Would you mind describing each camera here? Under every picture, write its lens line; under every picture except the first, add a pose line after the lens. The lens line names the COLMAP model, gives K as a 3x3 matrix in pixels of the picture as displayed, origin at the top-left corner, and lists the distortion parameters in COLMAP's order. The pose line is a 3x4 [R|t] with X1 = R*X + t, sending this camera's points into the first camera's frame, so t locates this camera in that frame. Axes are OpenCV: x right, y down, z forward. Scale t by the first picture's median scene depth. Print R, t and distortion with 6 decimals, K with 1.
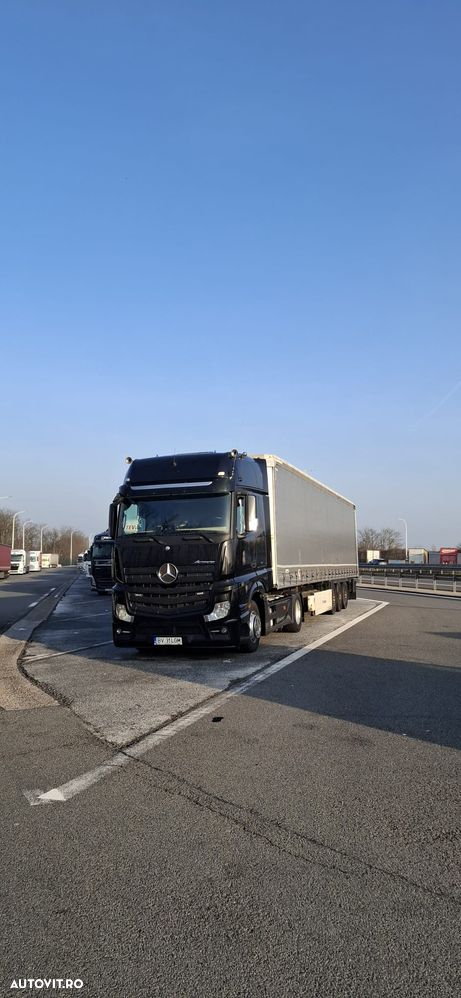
lens RADIAL K [[684.8, 0, 230.5], [0, 684.8, 499.0], [0, 0, 1]] dist [0.038251, -0.000098]
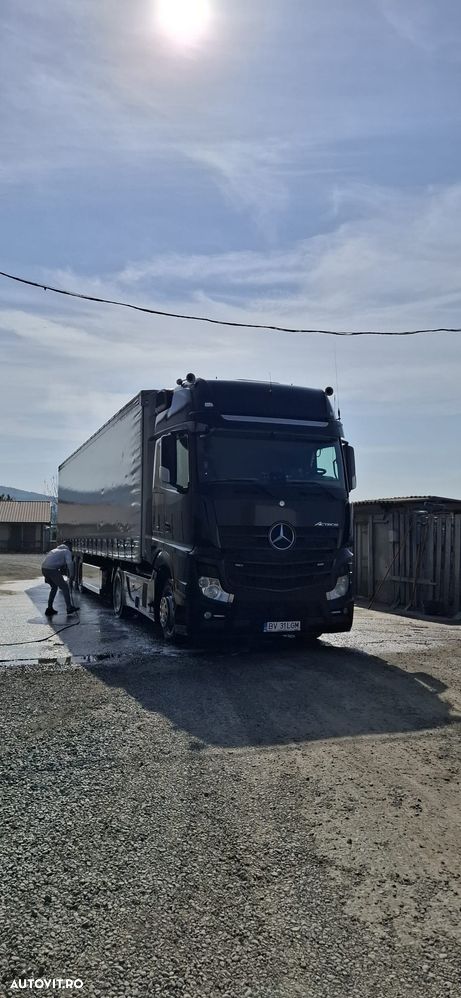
lens RADIAL K [[729.9, 0, 205.7], [0, 729.9, 487.7], [0, 0, 1]] dist [-0.000853, 0.000234]
pose [[0.800973, 0.081617, 0.593111, -0.601560], [-0.091113, 0.995742, -0.013977, 0.069584], [-0.591726, -0.042845, 0.805000, 0.385324]]
